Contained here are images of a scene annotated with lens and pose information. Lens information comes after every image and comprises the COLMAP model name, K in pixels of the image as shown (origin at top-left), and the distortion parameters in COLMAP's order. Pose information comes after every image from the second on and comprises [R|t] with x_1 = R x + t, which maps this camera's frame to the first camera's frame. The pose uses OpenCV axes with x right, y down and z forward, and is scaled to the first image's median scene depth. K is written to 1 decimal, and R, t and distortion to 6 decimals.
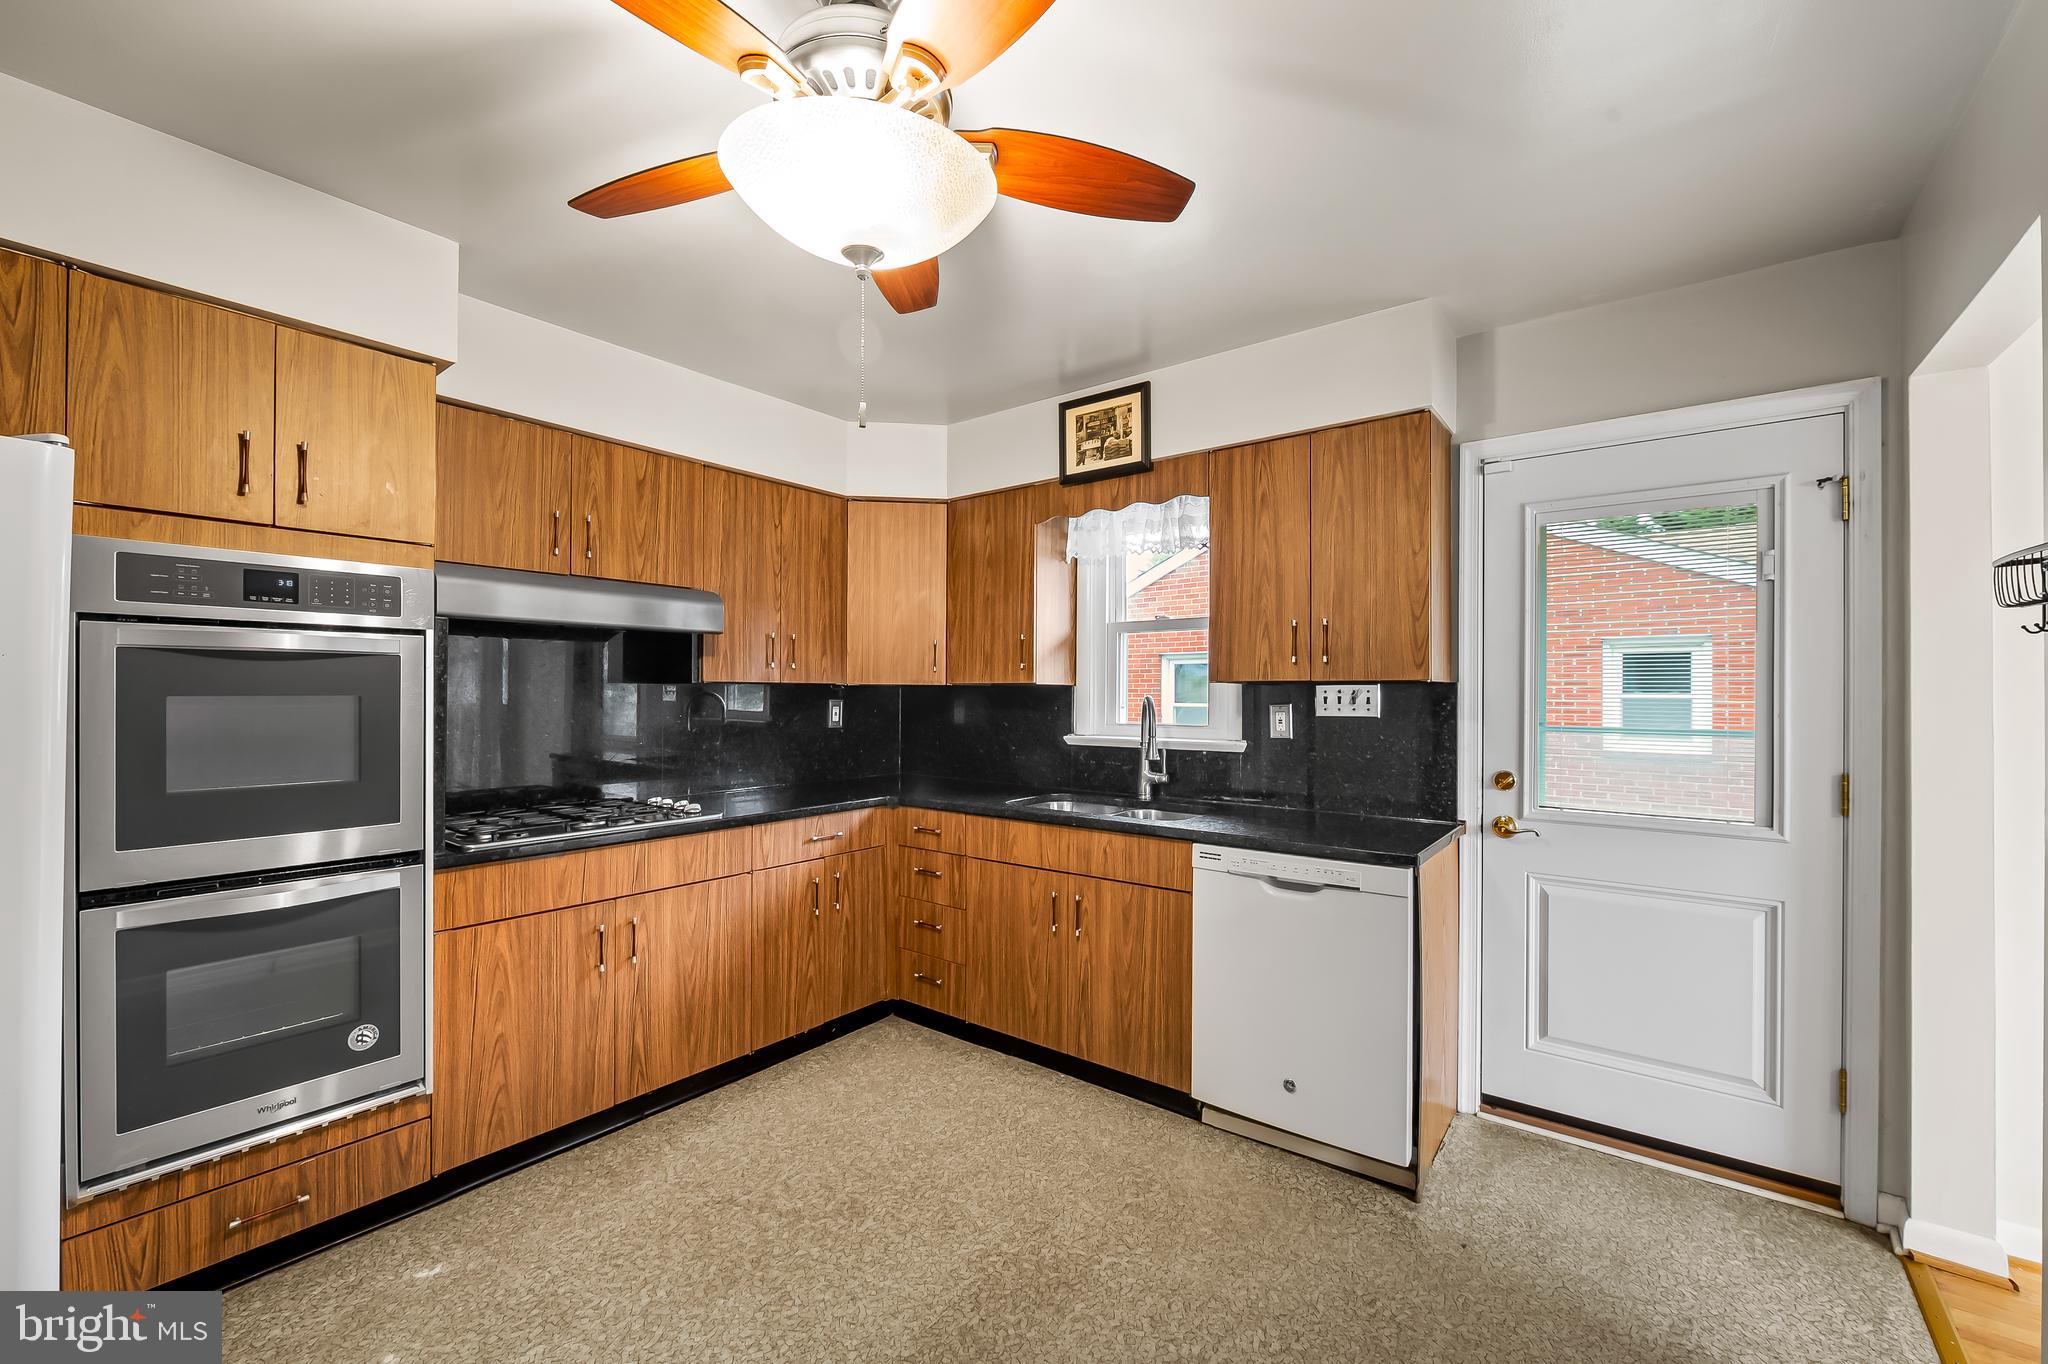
lens RADIAL K [[824.0, 0, 1051.9], [0, 824.0, 695.1], [0, 0, 1]] dist [-0.007020, -0.001285]
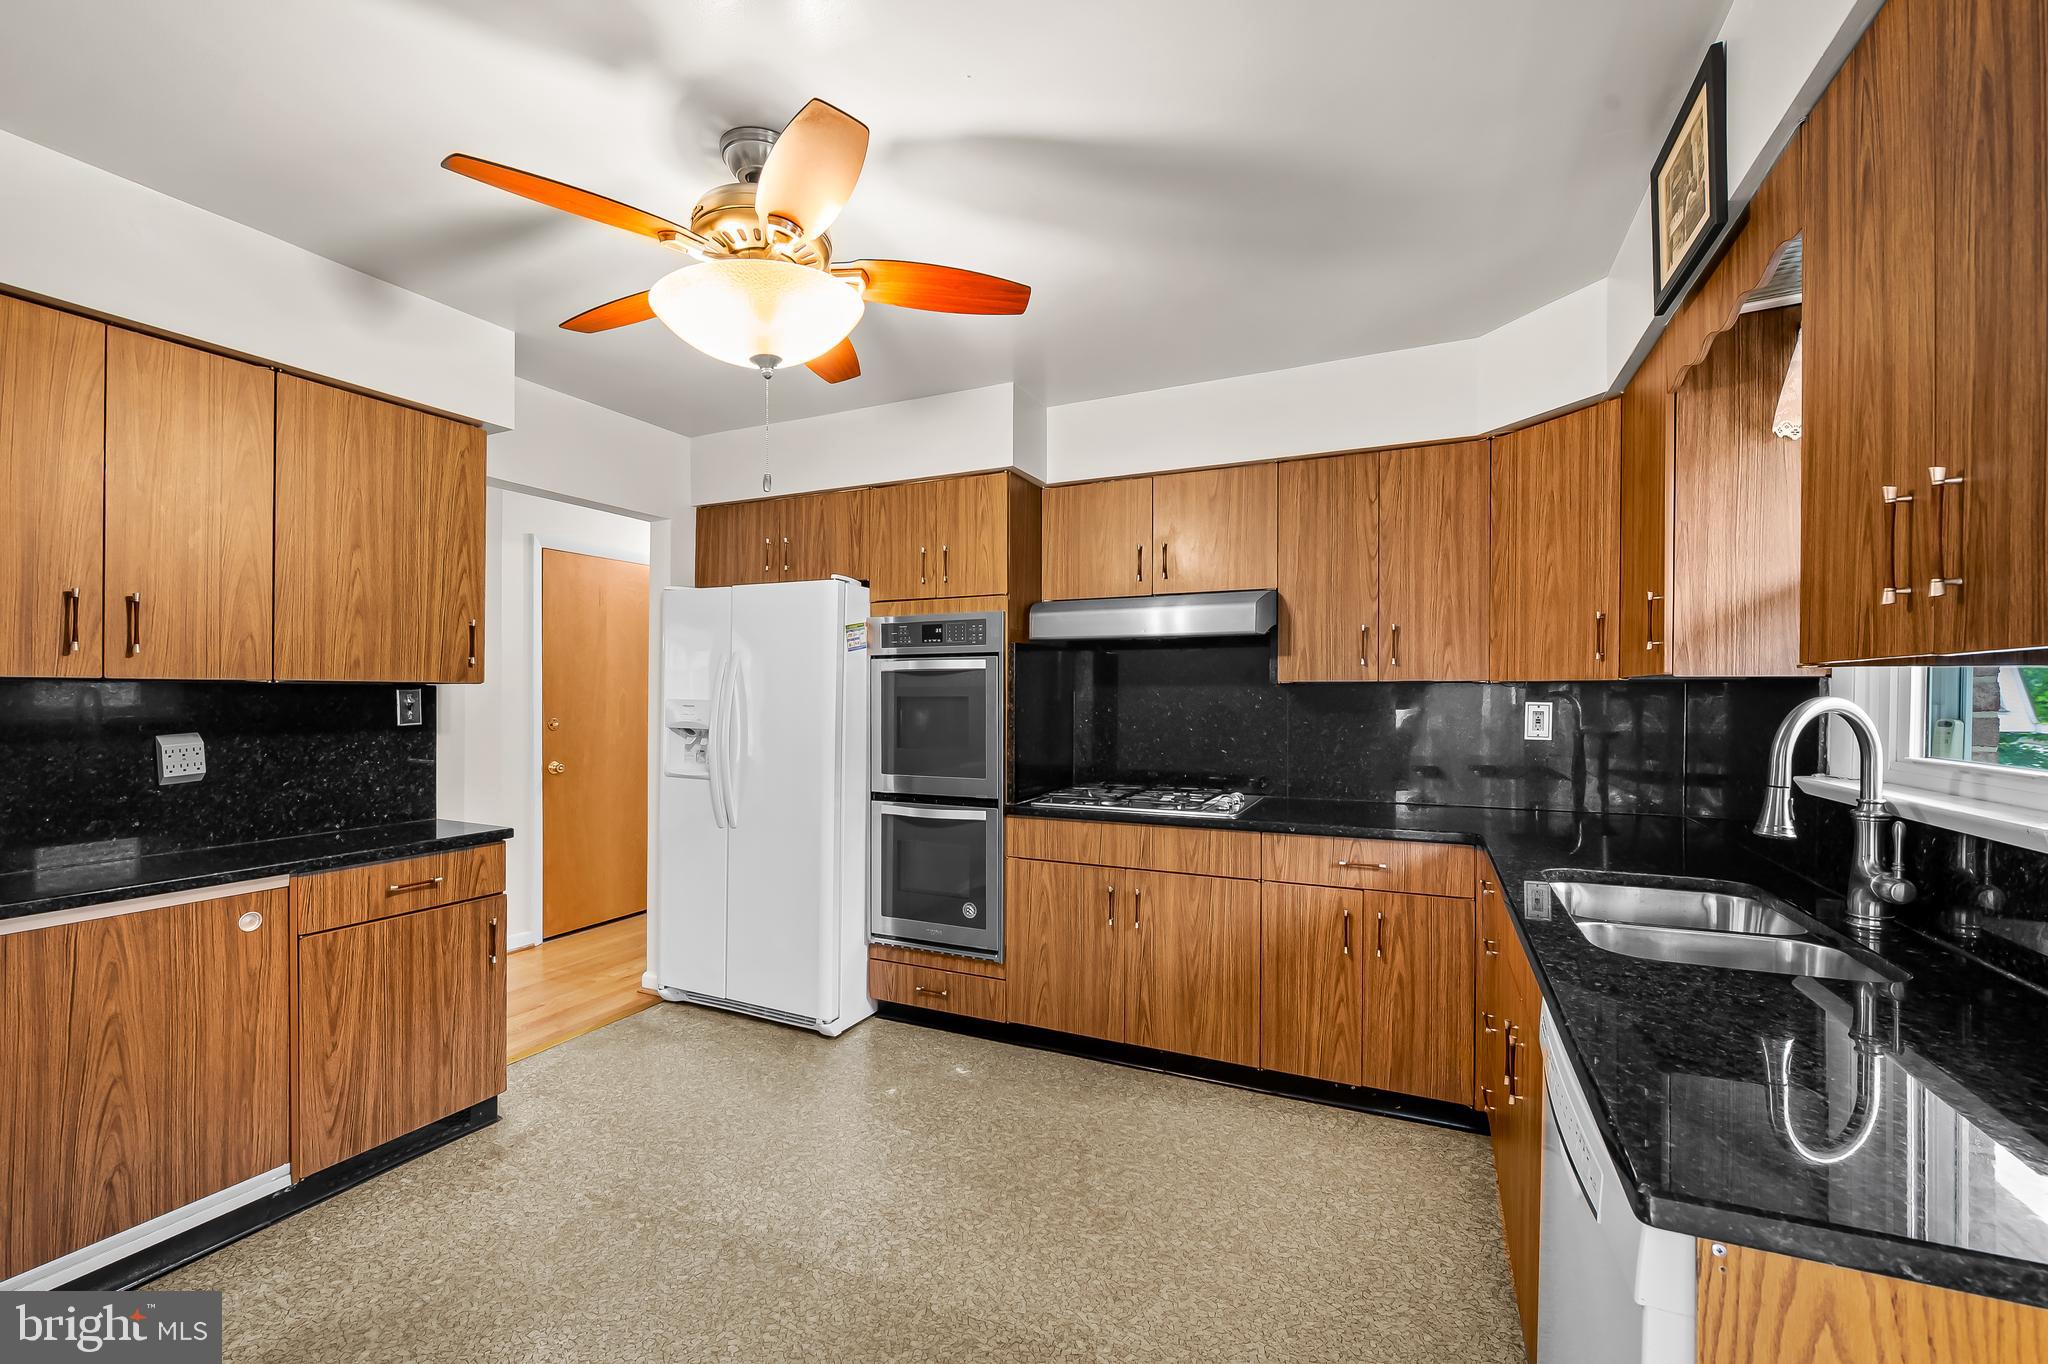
lens RADIAL K [[824.0, 0, 1009.6], [0, 824.0, 702.0], [0, 0, 1]] dist [-0.007020, -0.001285]
pose [[0.197998, 0.007631, -0.980173, 0.515634], [-0.000856, 0.999971, 0.007612, 0.000047], [0.980202, -0.000668, 0.197999, 0.526162]]
